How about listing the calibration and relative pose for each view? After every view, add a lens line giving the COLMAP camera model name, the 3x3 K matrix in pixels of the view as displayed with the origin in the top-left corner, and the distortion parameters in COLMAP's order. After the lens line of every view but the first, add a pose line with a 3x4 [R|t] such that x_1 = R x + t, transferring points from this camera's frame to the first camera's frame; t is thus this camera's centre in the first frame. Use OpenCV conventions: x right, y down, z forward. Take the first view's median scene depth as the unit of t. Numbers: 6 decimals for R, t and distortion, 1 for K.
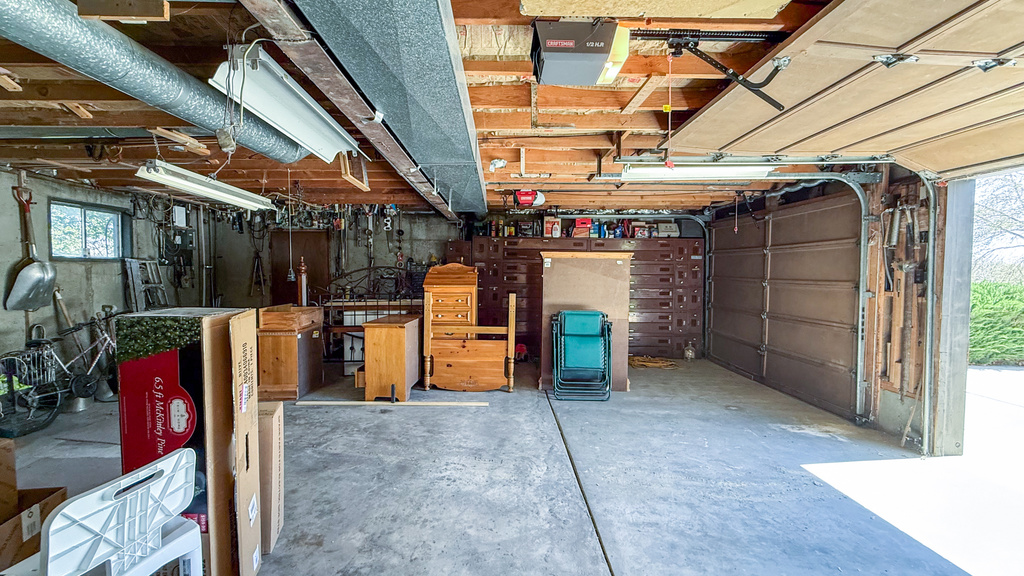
lens RADIAL K [[412.9, 0, 509.6], [0, 412.9, 287.9], [0, 0, 1]] dist [0.001805, 0.000200]
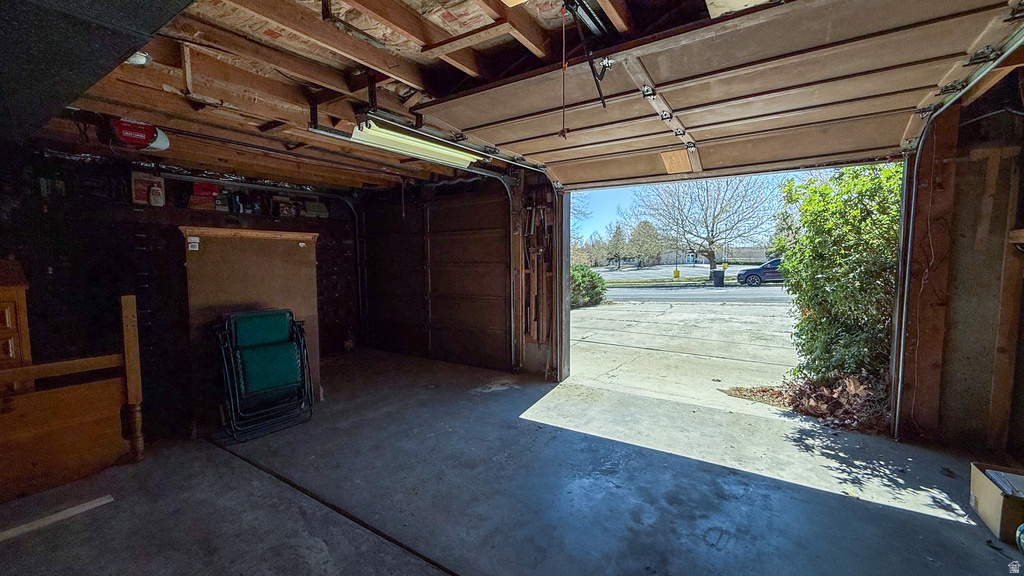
lens RADIAL K [[412.9, 0, 509.6], [0, 412.9, 287.9], [0, 0, 1]] dist [0.001805, 0.000200]
pose [[0.564507, -0.069708, 0.822480, -0.200523], [0.042683, 0.997560, 0.055251, -0.006925], [-0.824324, 0.003916, 0.566105, 0.264342]]
